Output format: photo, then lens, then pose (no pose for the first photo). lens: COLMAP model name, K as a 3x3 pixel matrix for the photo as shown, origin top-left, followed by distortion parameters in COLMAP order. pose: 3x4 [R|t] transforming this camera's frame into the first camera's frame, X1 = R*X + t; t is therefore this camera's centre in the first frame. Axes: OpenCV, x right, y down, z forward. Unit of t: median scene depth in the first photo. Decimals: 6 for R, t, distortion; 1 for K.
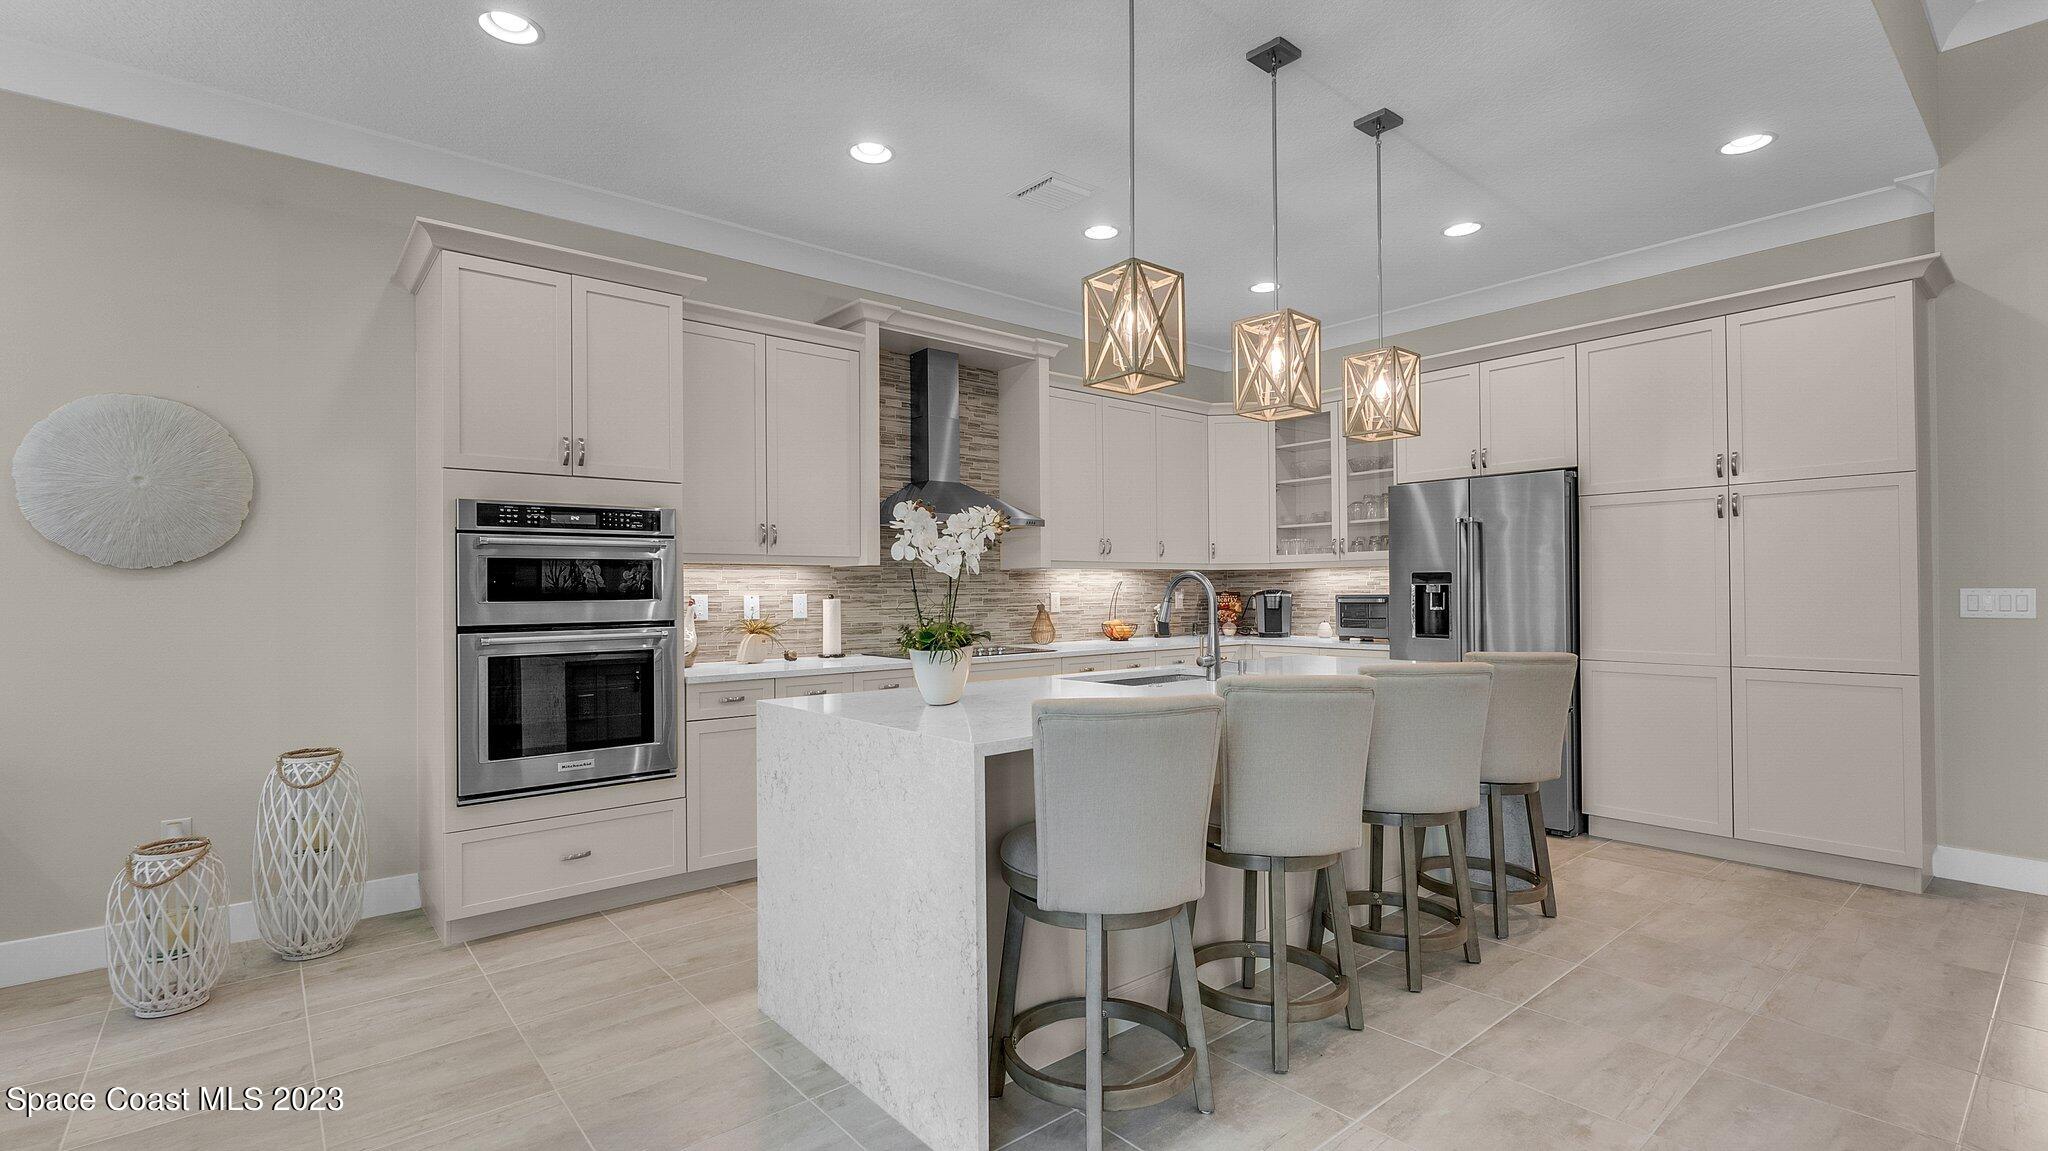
lens RADIAL K [[922.4, 0, 1021.7], [0, 922.4, 582.4], [0, 0, 1]] dist [-0.000150, -0.000213]
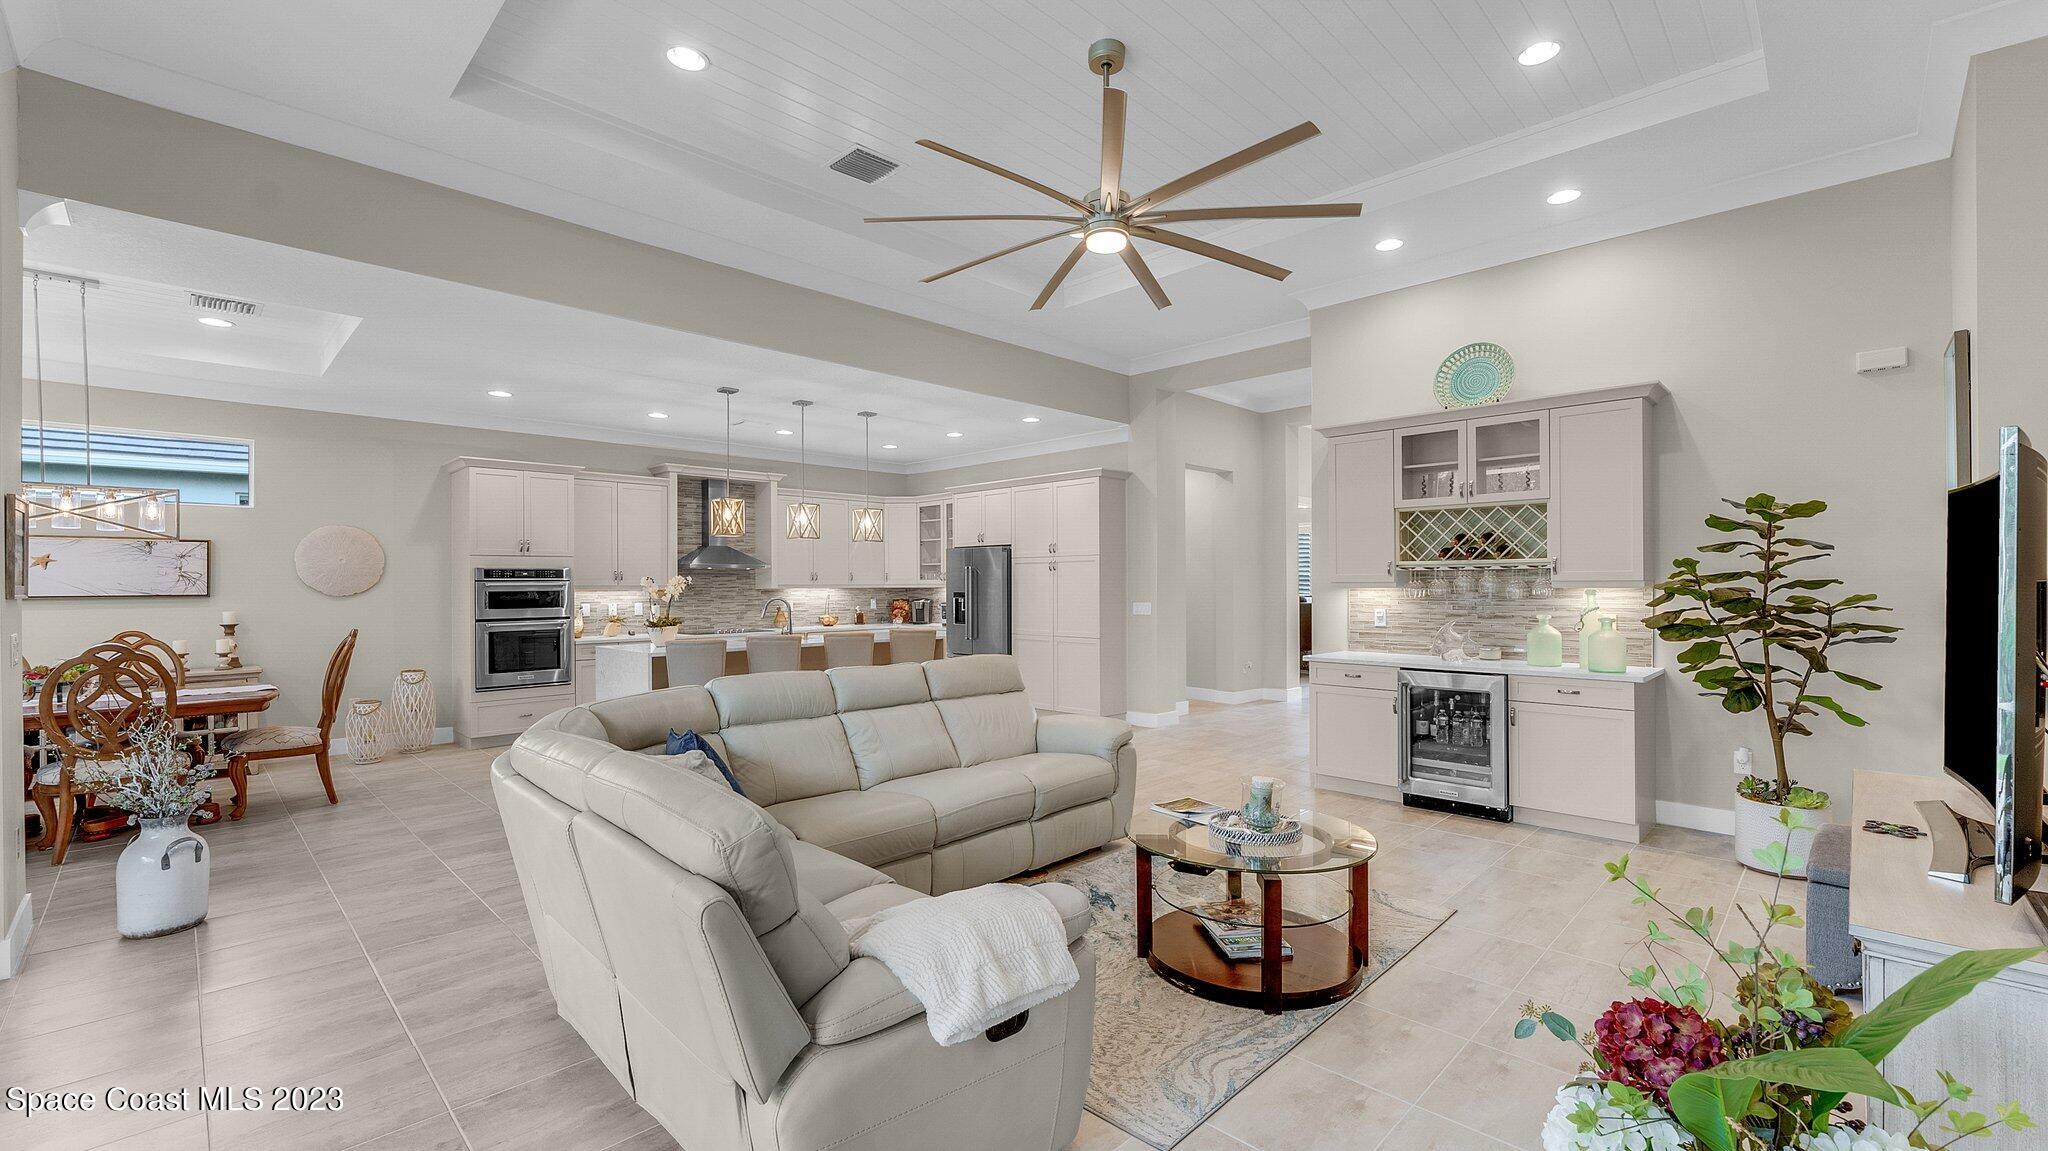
lens RADIAL K [[848.3, 0, 1023.3], [0, 848.3, 585.0], [0, 0, 1]] dist [-0.000197, -0.000112]
pose [[0.995581, 0.002502, 0.093876, 0.447868], [-0.003335, 0.999956, 0.008714, -0.048656], [-0.093850, -0.008988, 0.995546, -0.986572]]
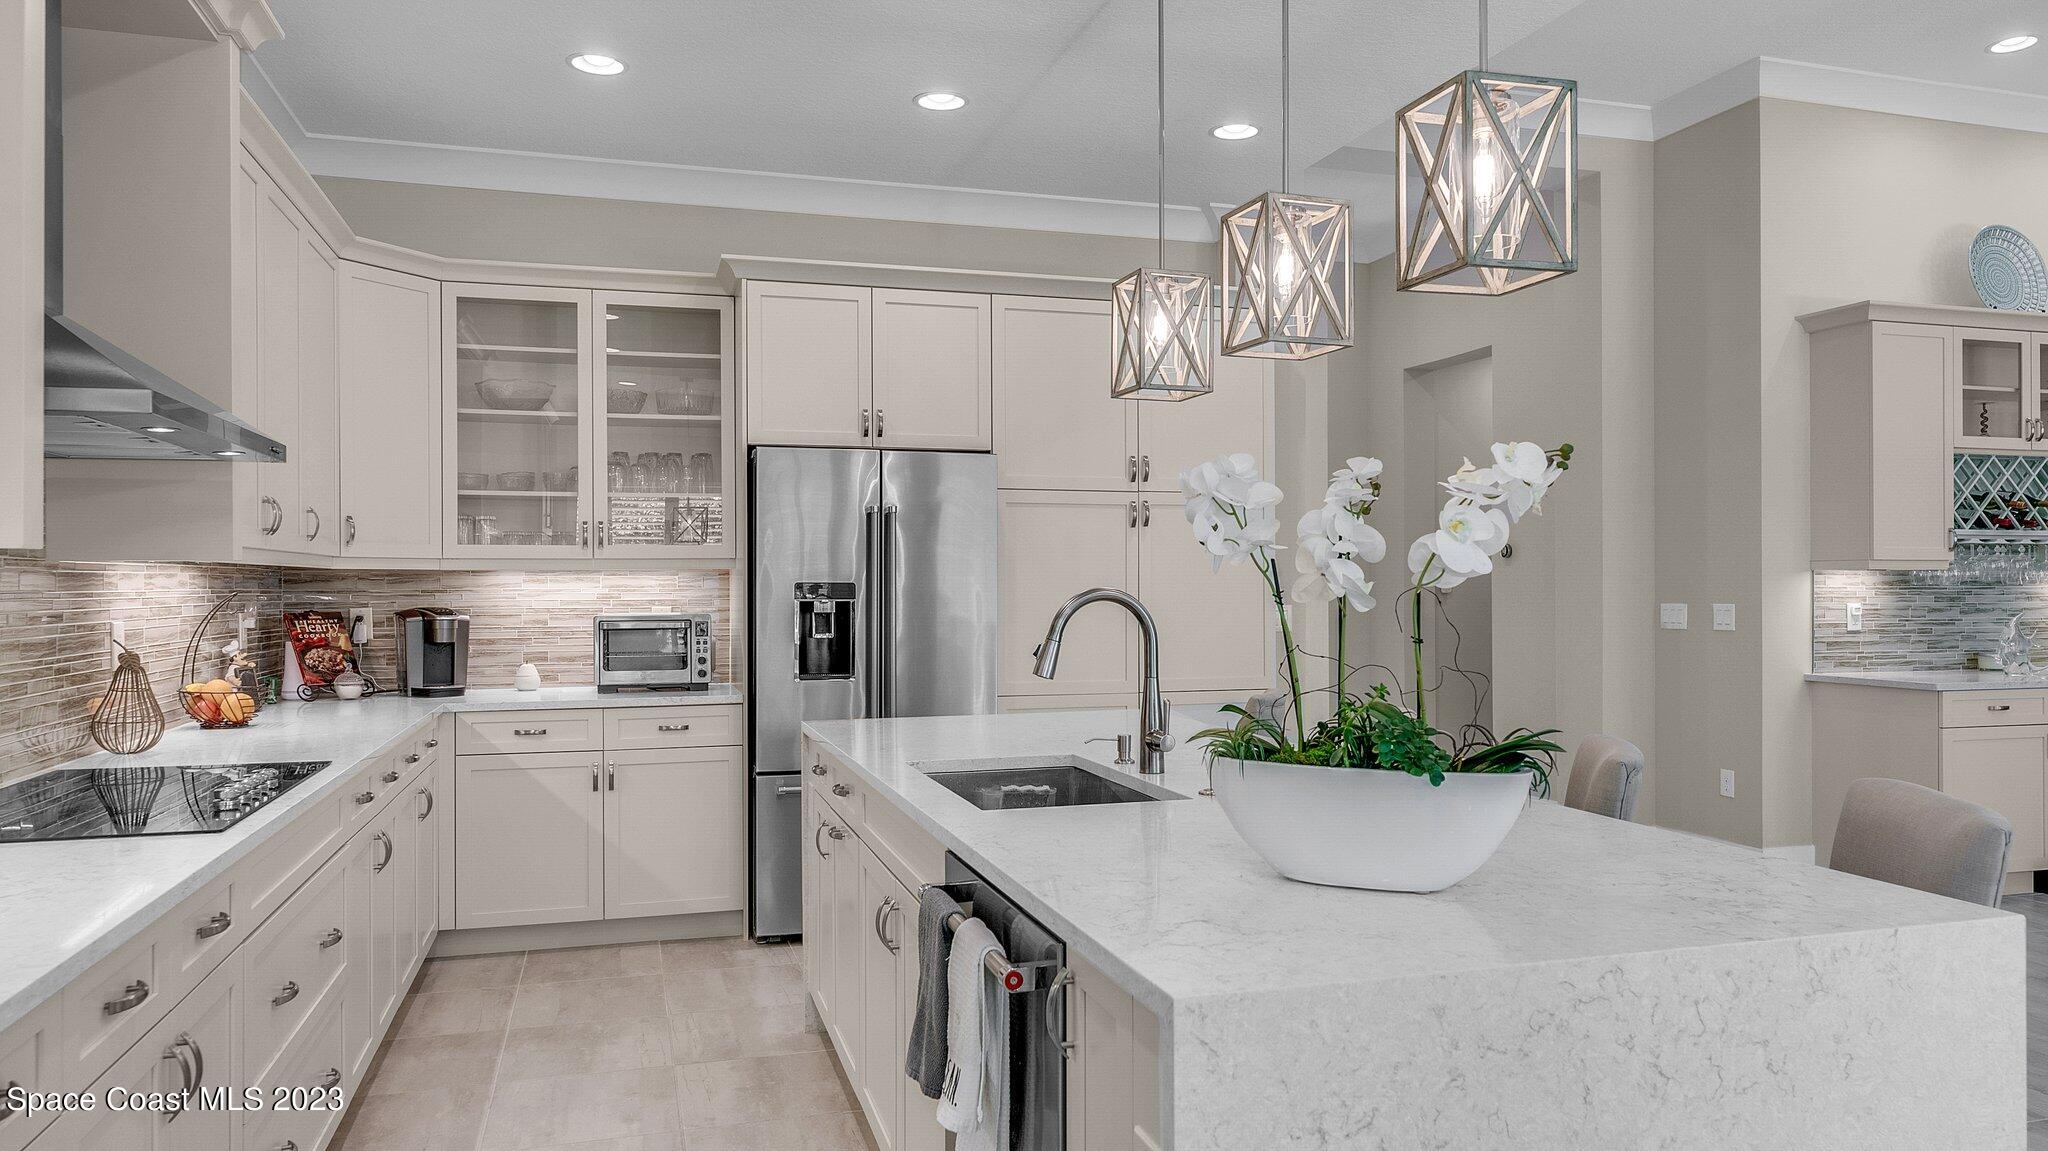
lens RADIAL K [[1354.1, 0, 1019.6], [0, 1354.1, 580.0], [0, 0, 1]] dist [0.002854, -0.001726]
pose [[0.399734, 0.009835, 0.916578, -0.447960], [-0.008544, 0.999939, -0.007004, -0.007786], [-0.916591, -0.005031, 0.399793, 0.522154]]
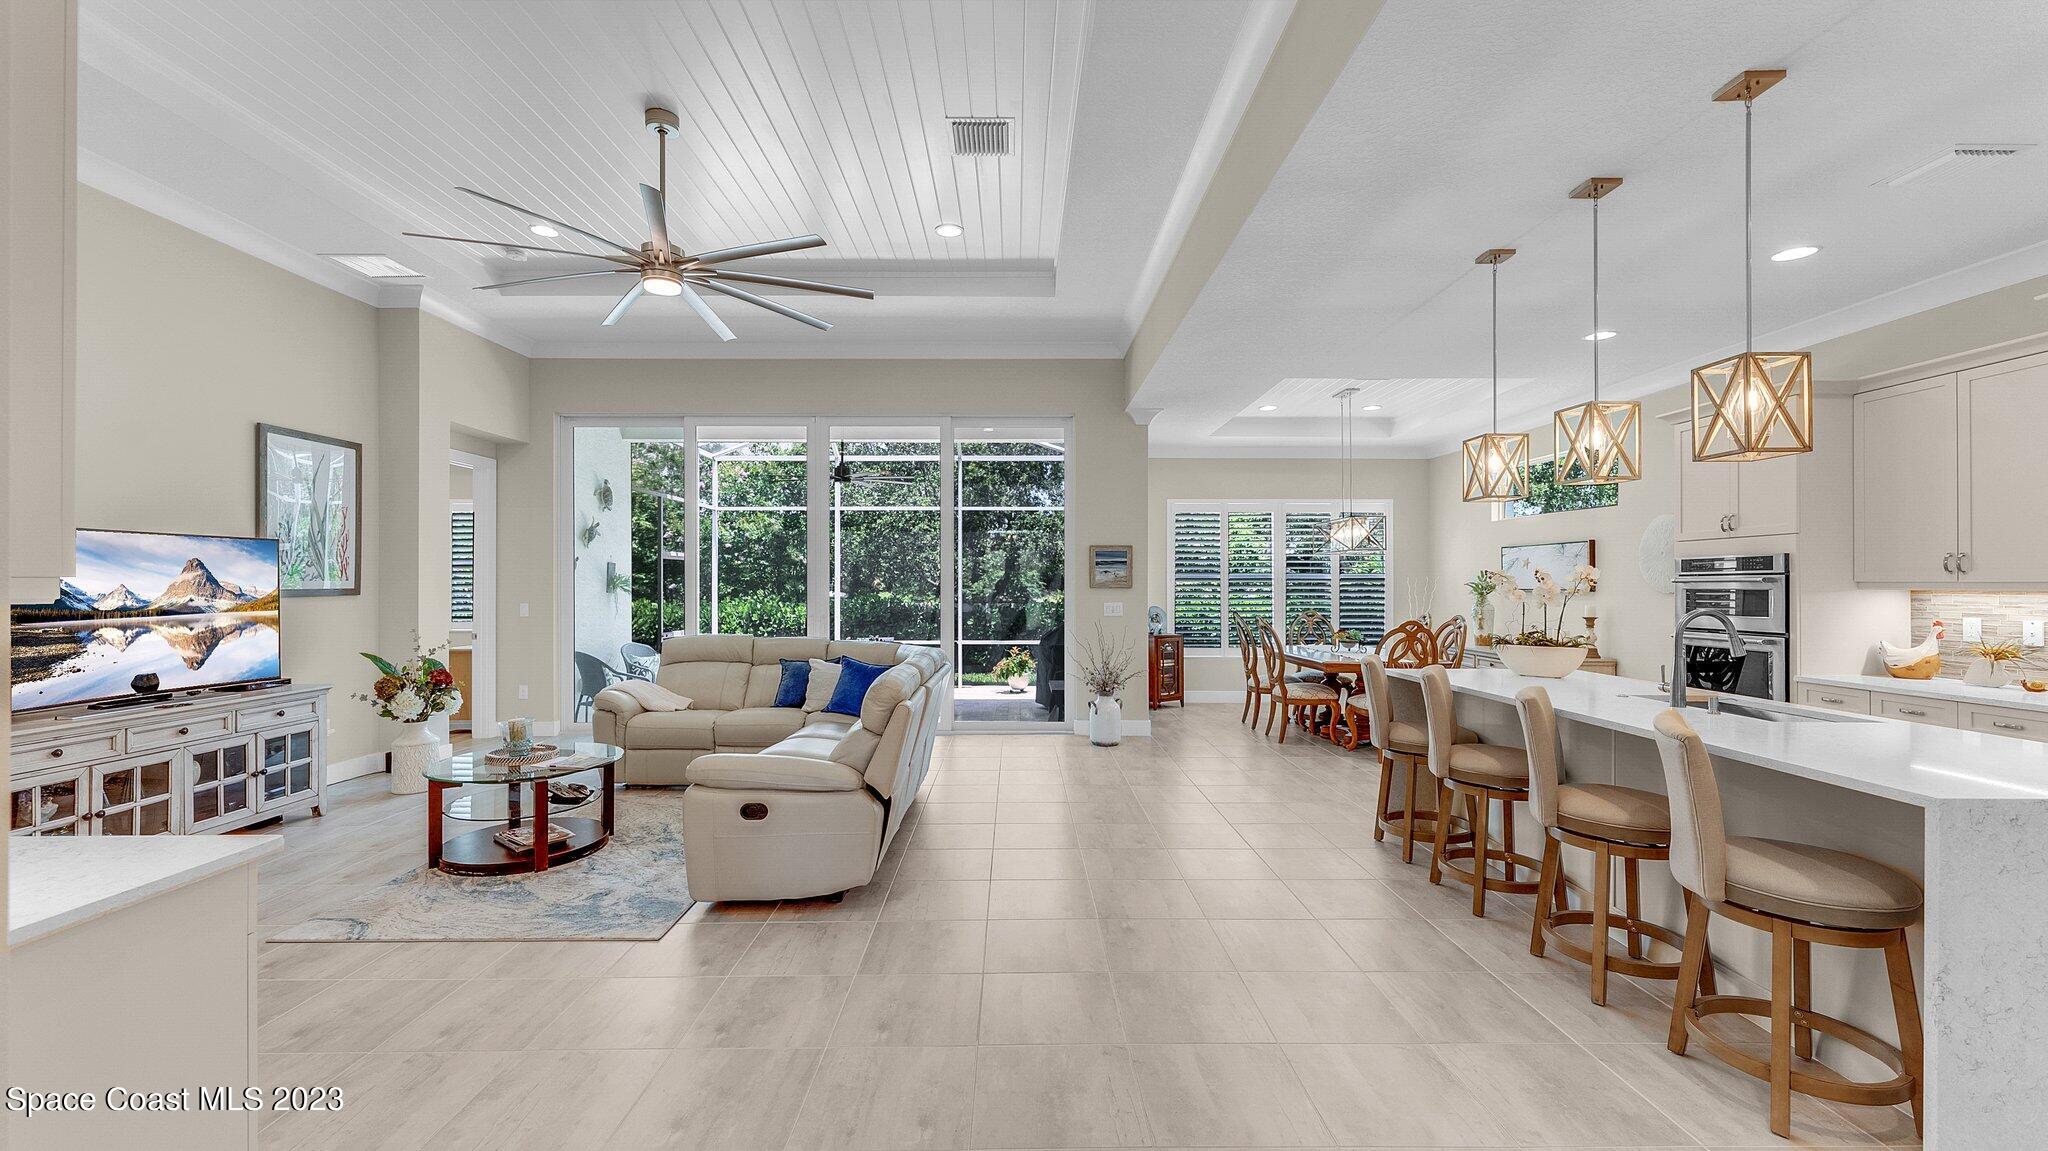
lens RADIAL K [[820.8, 0, 1022.4], [0, 820.8, 577.8], [0, 0, 1]] dist [0.001367, 0.000047]
pose [[-0.636647, 0.001377, -0.771154, 1.062156], [0.011128, 0.999911, -0.007401, -0.037353], [0.771075, -0.013293, -0.636605, 0.731504]]
